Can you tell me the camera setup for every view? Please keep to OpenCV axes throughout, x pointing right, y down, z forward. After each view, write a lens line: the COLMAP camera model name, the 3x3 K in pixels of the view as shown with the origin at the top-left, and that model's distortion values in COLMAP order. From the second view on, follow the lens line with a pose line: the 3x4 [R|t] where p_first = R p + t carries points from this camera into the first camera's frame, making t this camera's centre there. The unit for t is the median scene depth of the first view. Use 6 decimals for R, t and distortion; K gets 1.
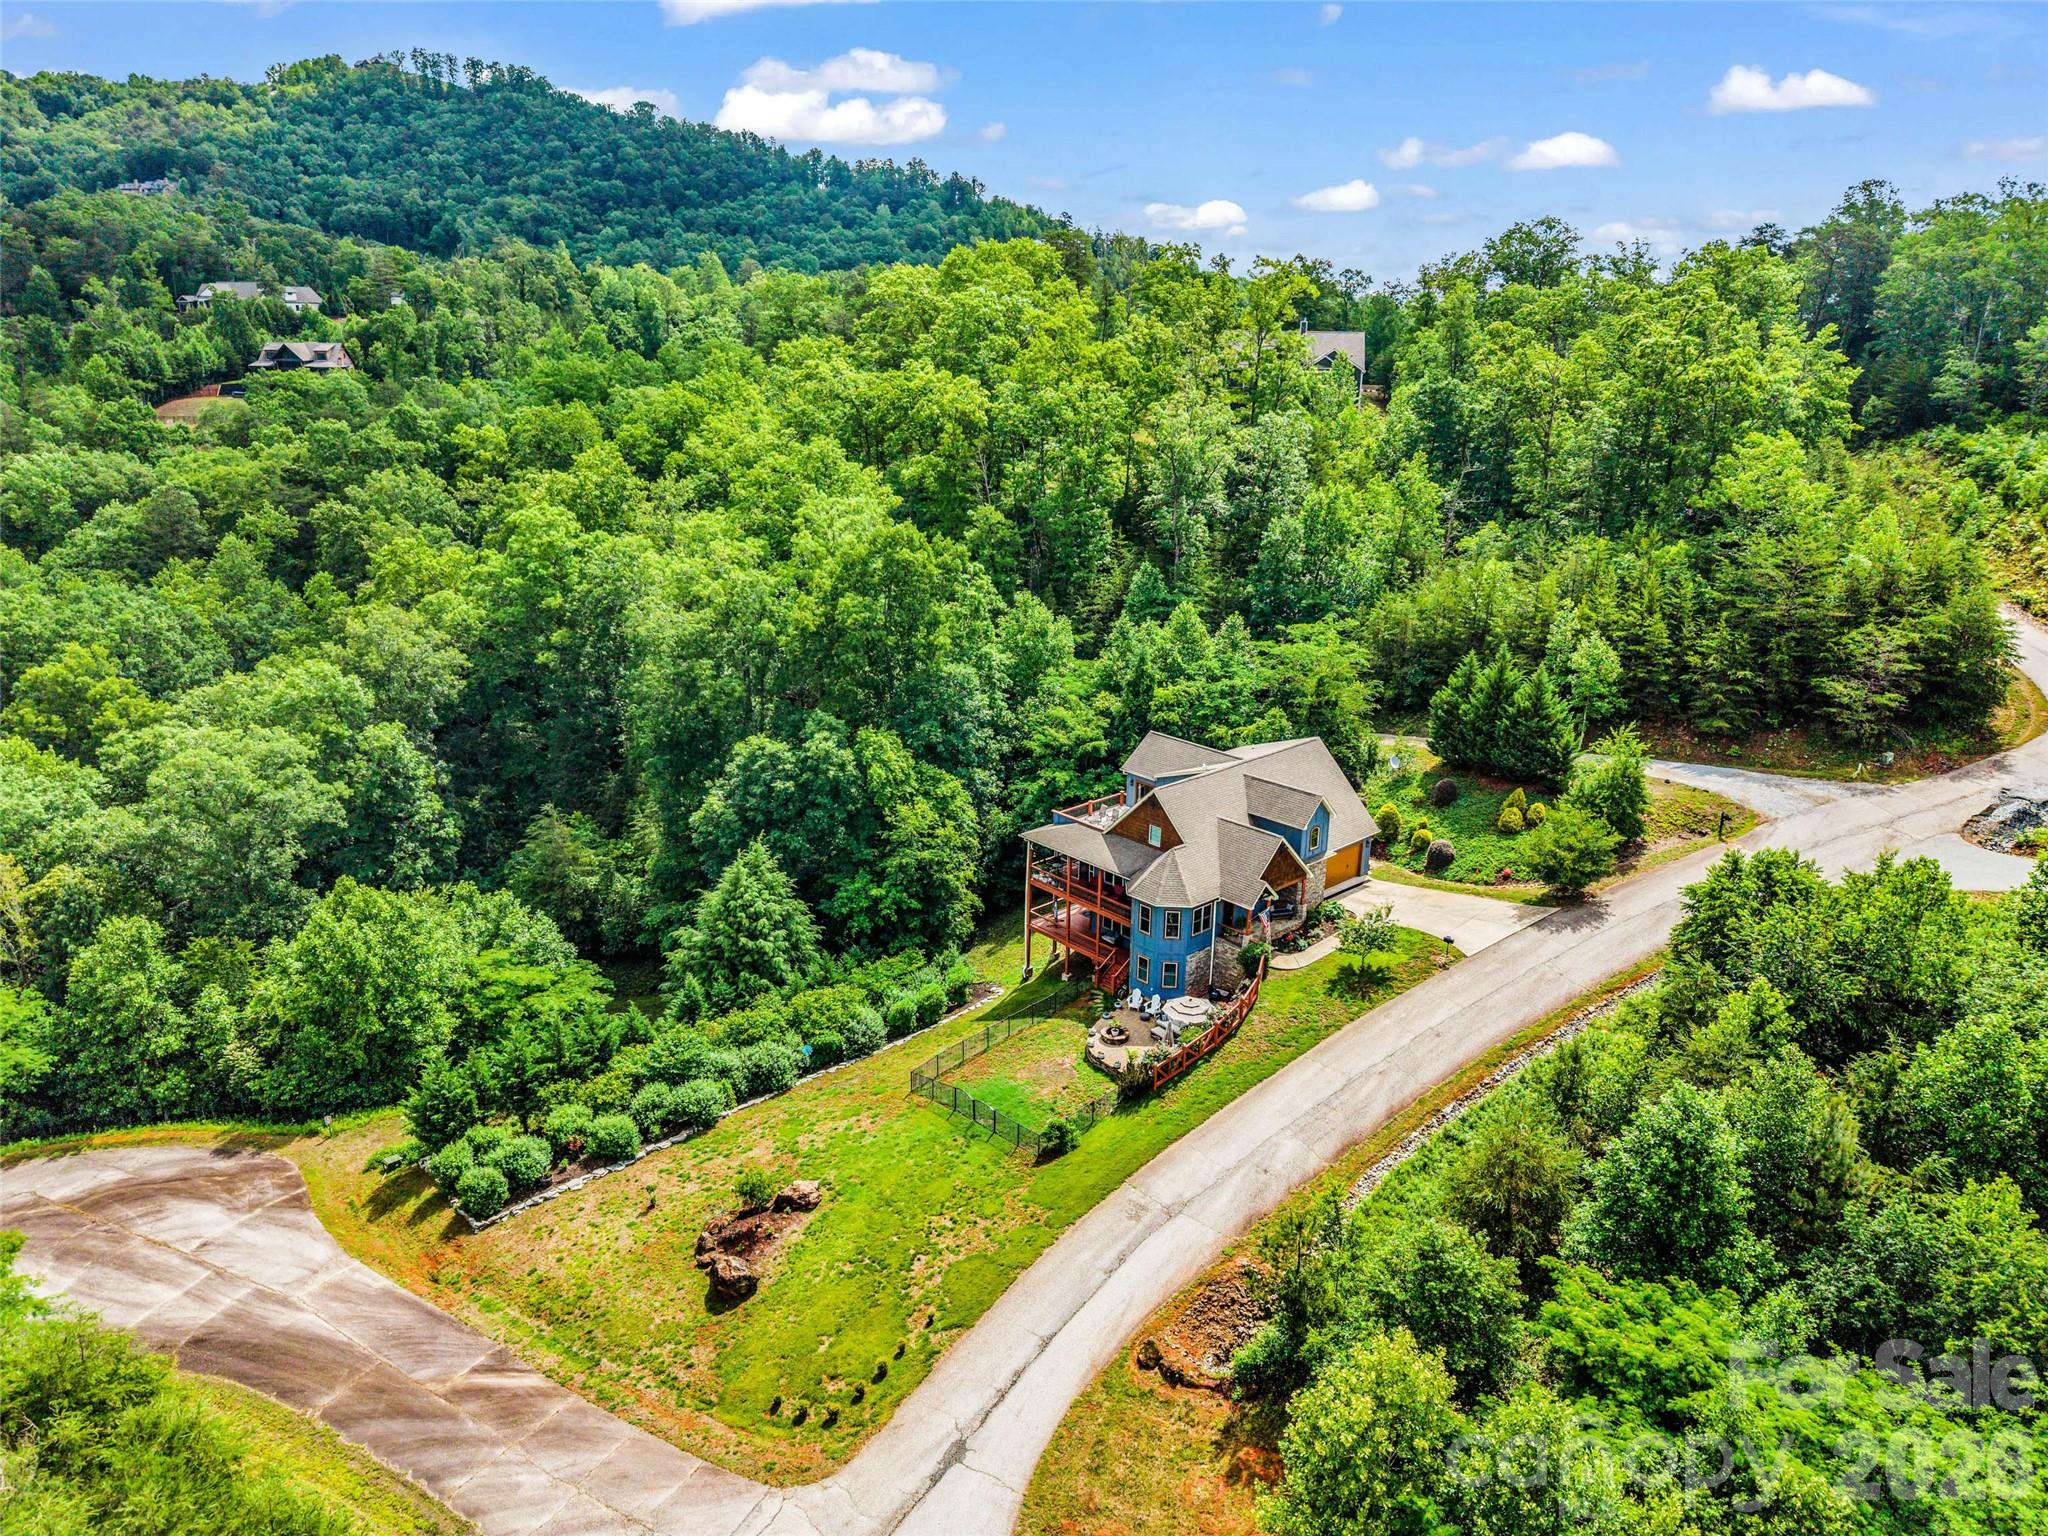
lens RADIAL K [[1377.2, 0, 1021.8], [0, 1377.2, 783.2], [0, 0, 1]] dist [-0.001972, 0.003431]
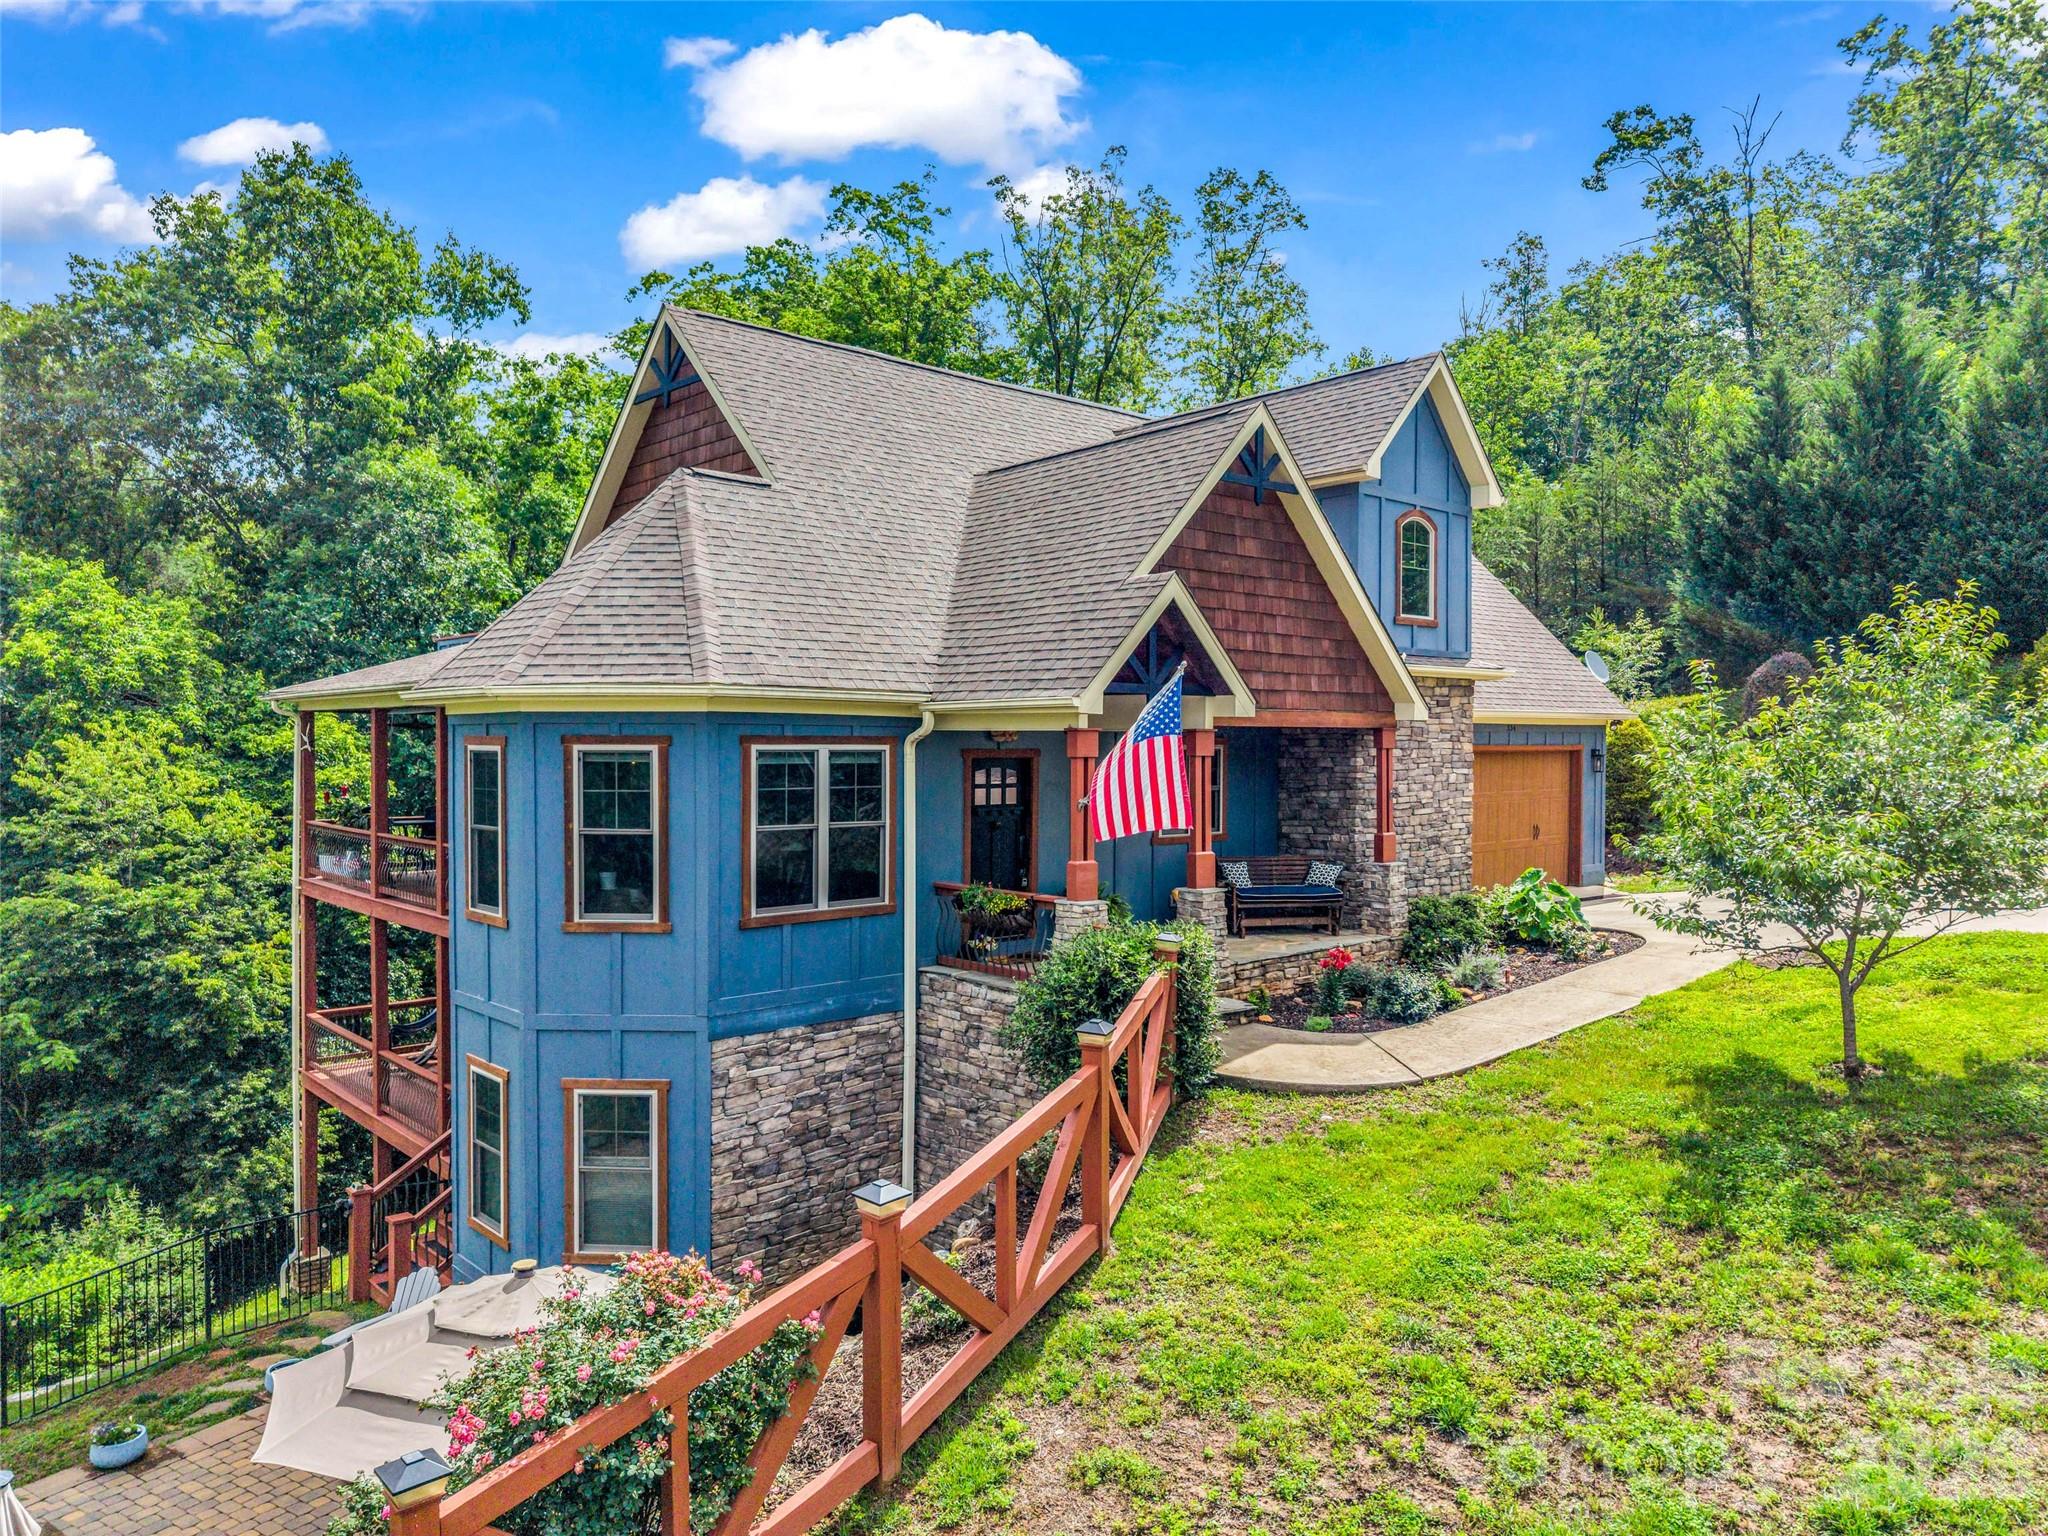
lens RADIAL K [[1377.2, 0, 1021.8], [0, 1377.2, 783.2], [0, 0, 1]] dist [-0.001972, 0.003431]
pose [[0.999961, -0.007236, -0.005092, 0.150355], [0.005370, 0.953680, -0.300775, 0.139105], [0.007033, 0.300736, 0.953681, 0.798455]]
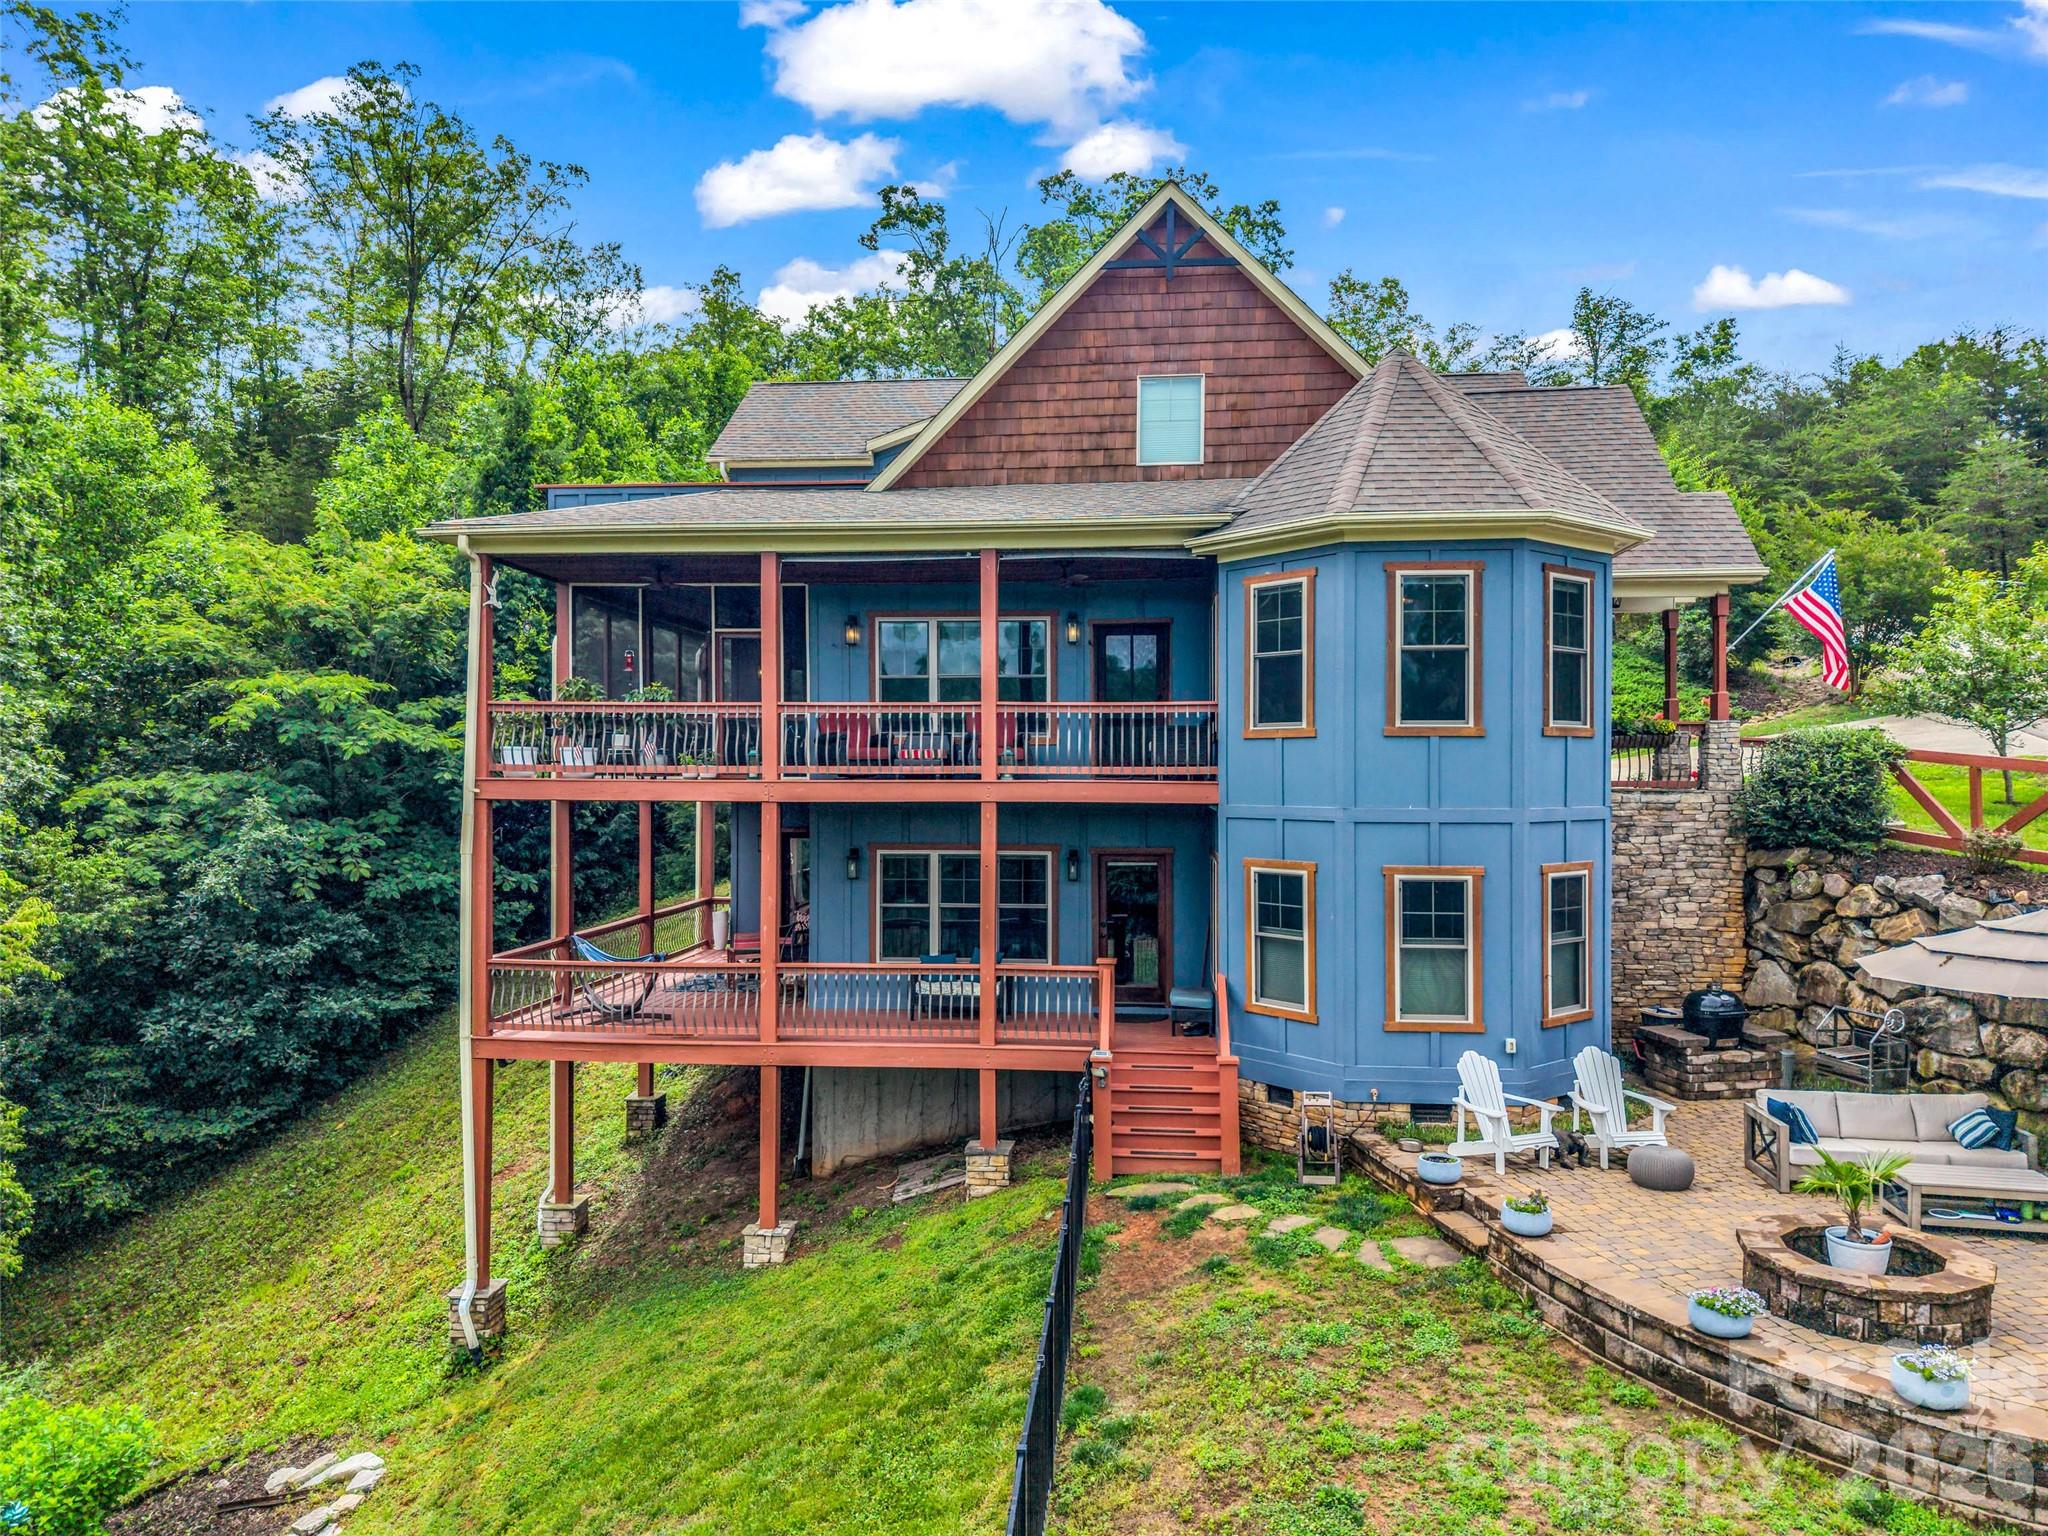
lens RADIAL K [[1377.2, 0, 1021.8], [0, 1377.2, 783.2], [0, 0, 1]] dist [-0.001972, 0.003431]
pose [[0.743162, -0.013743, 0.668970, -0.071379], [0.224640, 0.946884, -0.230102, 0.139316], [-0.630275, 0.321281, 0.706776, 0.871169]]
